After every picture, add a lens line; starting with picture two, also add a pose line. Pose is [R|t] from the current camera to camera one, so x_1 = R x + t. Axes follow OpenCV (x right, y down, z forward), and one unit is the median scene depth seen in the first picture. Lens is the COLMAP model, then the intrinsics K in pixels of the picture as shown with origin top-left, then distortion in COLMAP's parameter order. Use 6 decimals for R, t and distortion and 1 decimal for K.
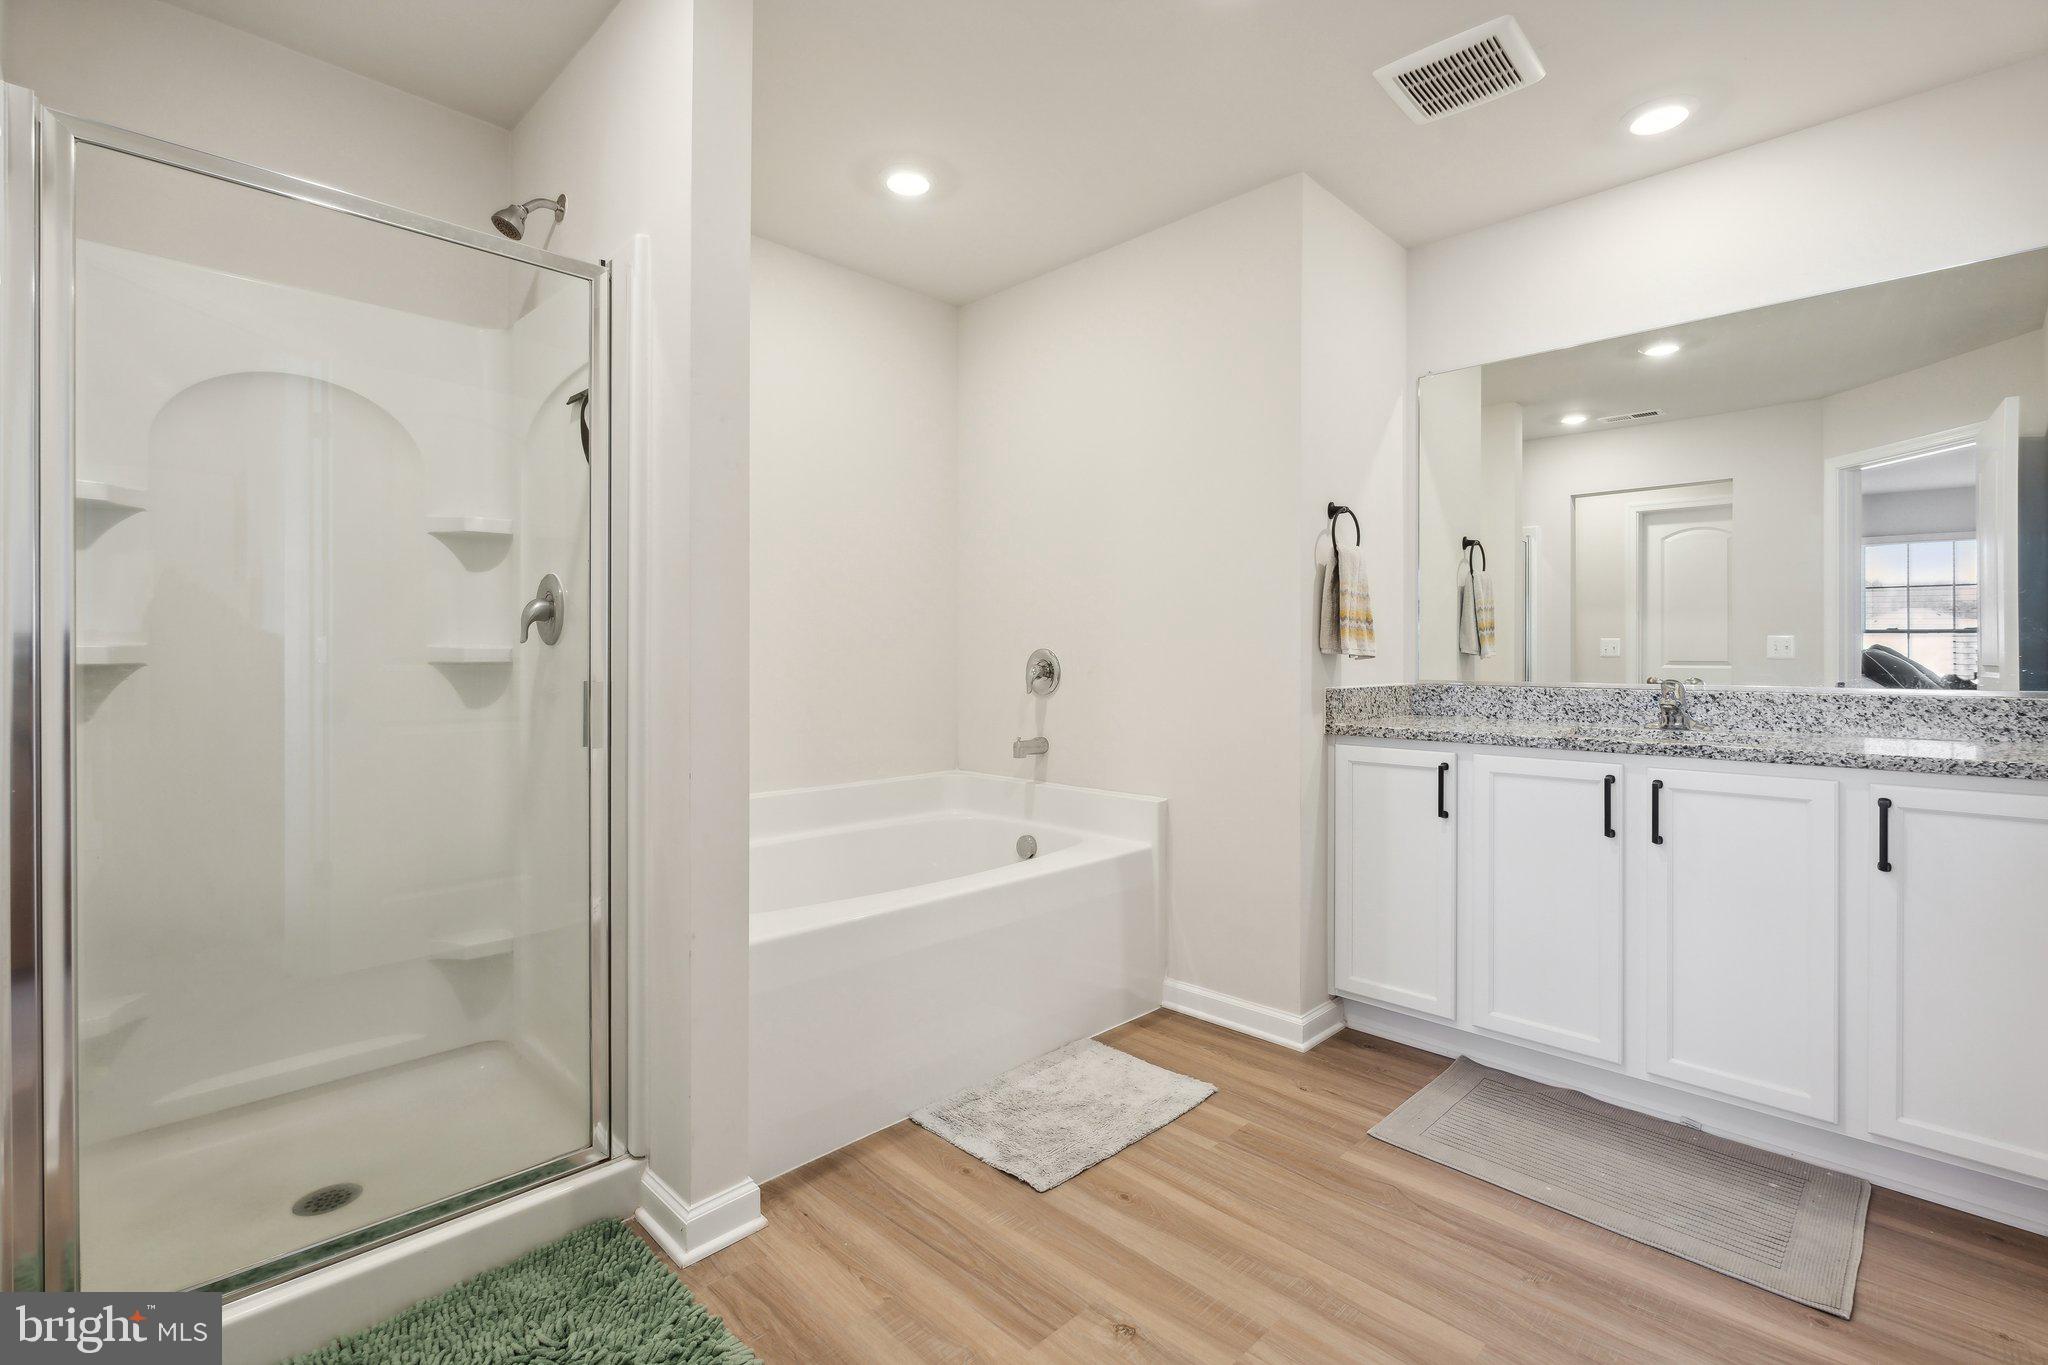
lens RADIAL K [[920.2, 0, 1017.4], [0, 920.2, 667.6], [0, 0, 1]] dist [-0.004436, 0.001414]
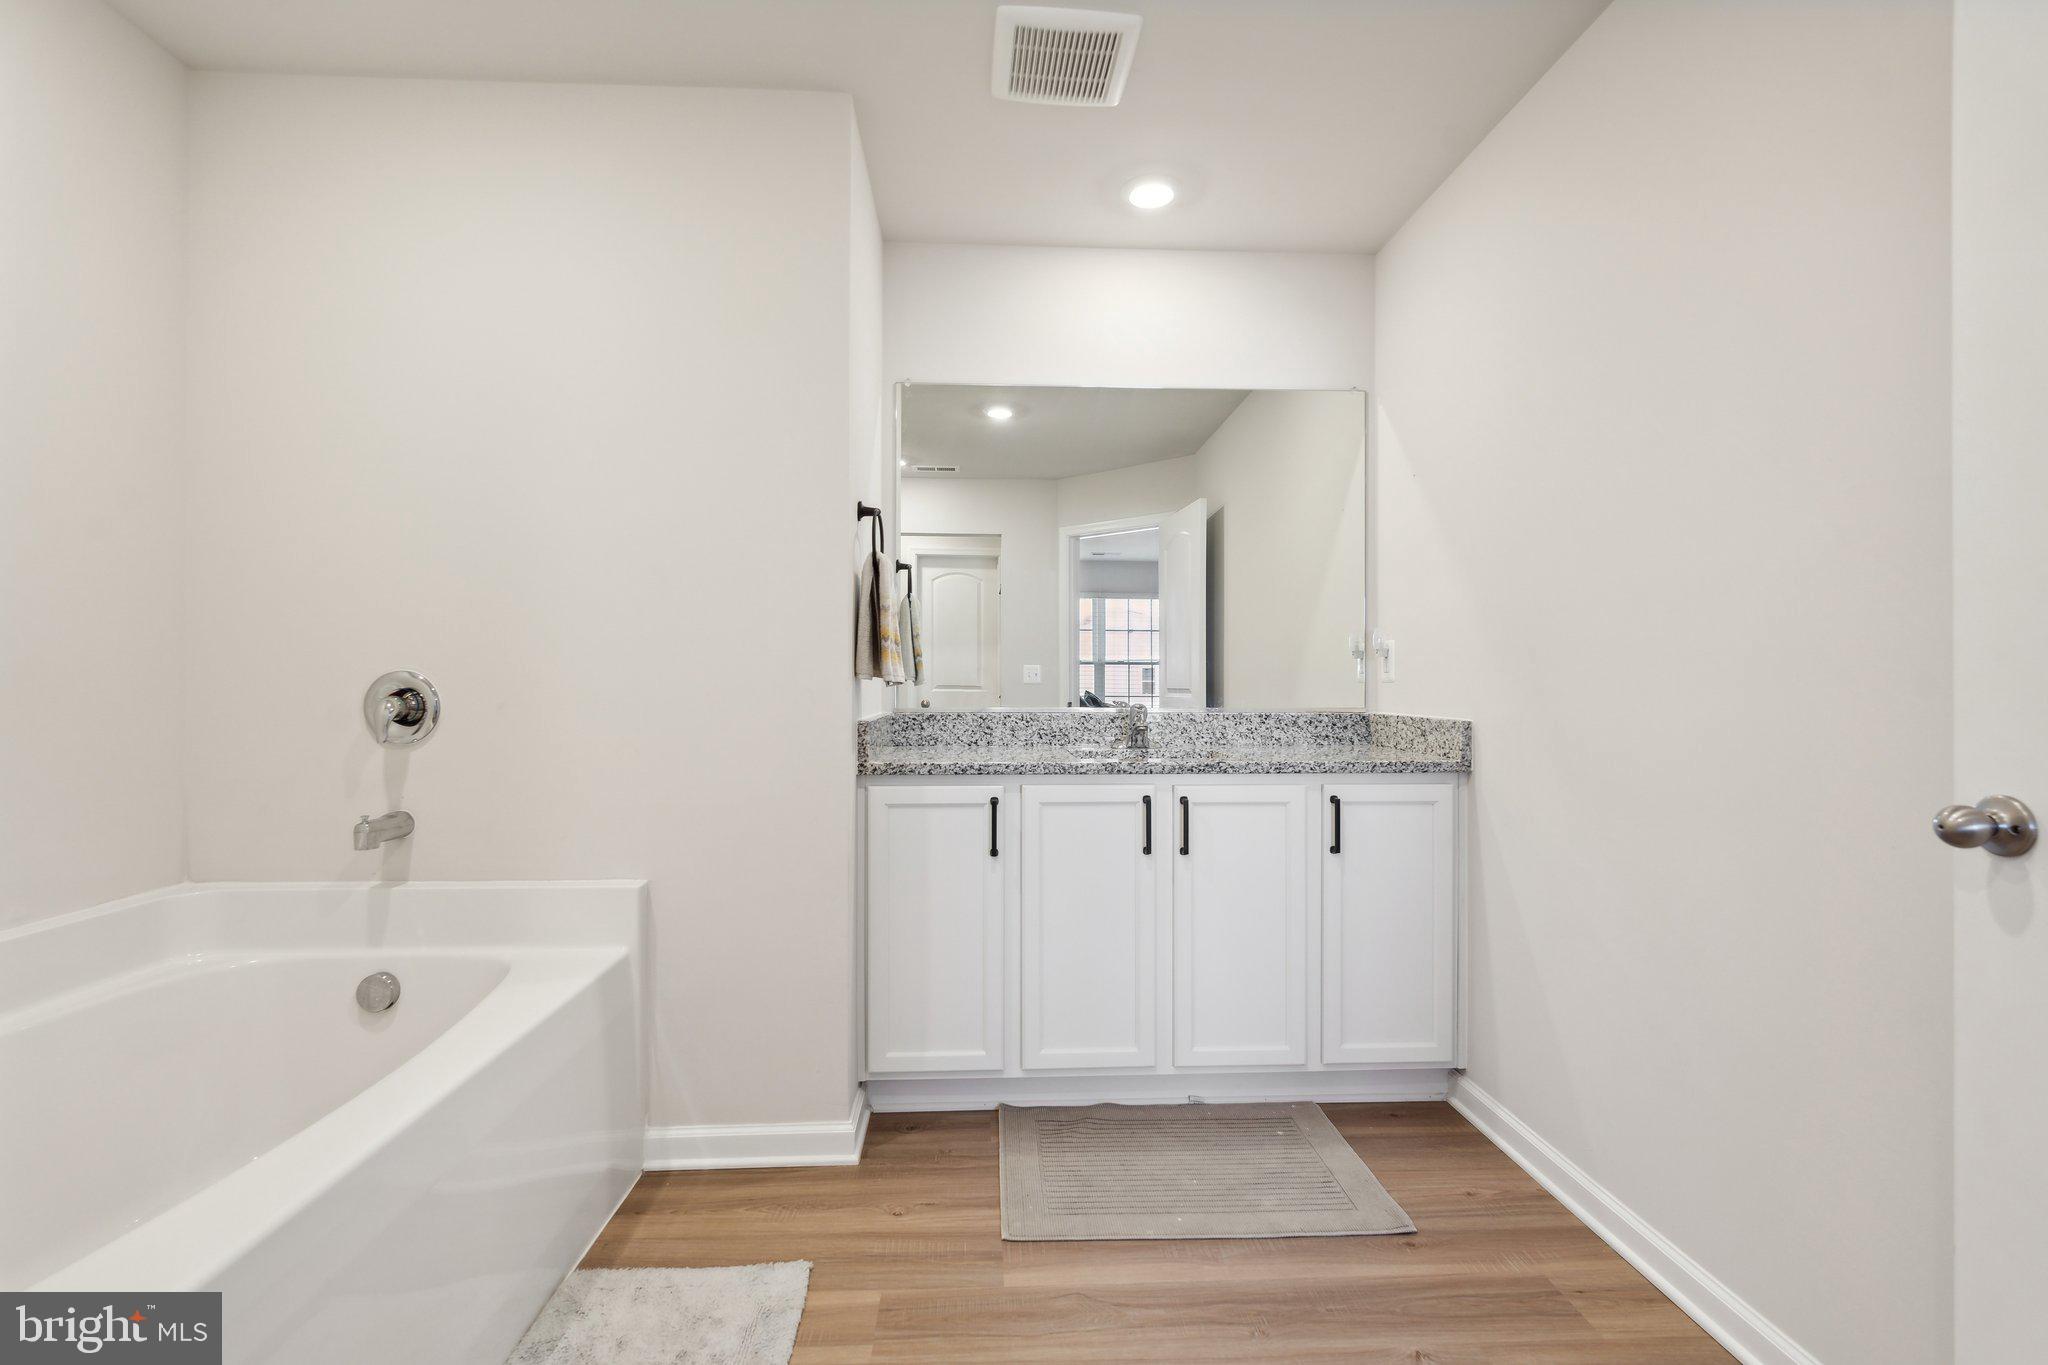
lens RADIAL K [[920.2, 0, 1025.4], [0, 920.2, 688.4], [0, 0, 1]] dist [-0.004436, 0.001414]
pose [[0.667947, -0.005113, 0.744191, -0.202994], [0.008853, 0.999960, -0.001076, -0.005234], [-0.744156, 0.007307, 0.667966, 0.344450]]
